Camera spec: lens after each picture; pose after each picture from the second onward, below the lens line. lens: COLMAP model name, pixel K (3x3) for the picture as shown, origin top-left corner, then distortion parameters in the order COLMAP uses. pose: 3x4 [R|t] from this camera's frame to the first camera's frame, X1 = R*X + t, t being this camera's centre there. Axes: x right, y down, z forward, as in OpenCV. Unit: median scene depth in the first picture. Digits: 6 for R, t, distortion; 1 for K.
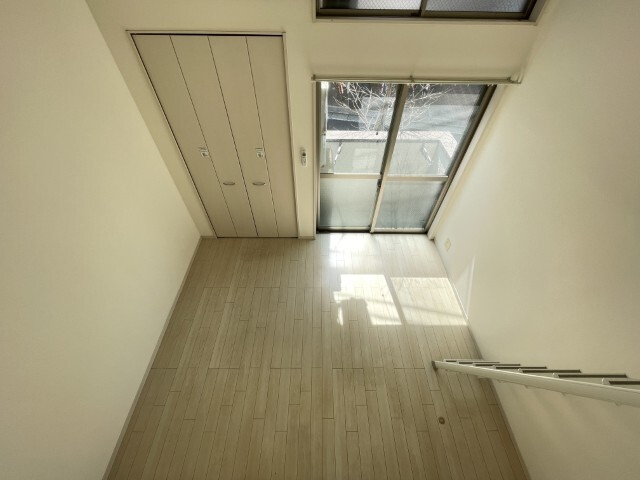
lens RADIAL K [[258.6, 0, 315.1], [0, 258.6, 241.2], [0, 0, 1]] dist [-0.002970, -0.000452]
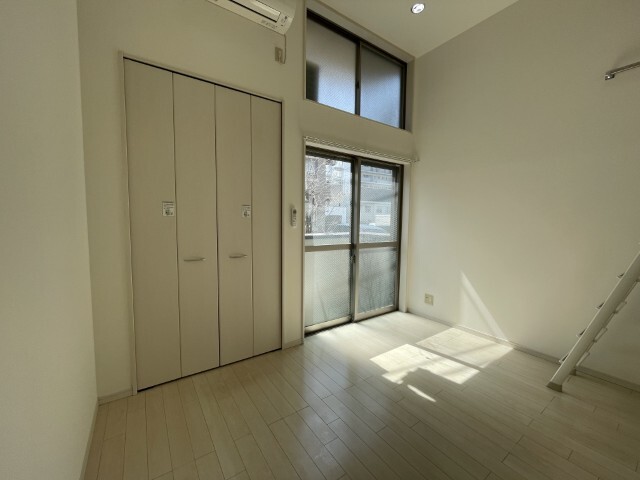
lens RADIAL K [[258.6, 0, 322.1], [0, 258.6, 238.1], [0, 0, 1]] dist [-0.002970, -0.000452]
pose [[0.821272, -0.042386, 0.568960, -0.486189], [0.428558, 0.704139, -0.566151, 0.293624], [-0.376629, 0.708796, 0.596455, 0.468549]]
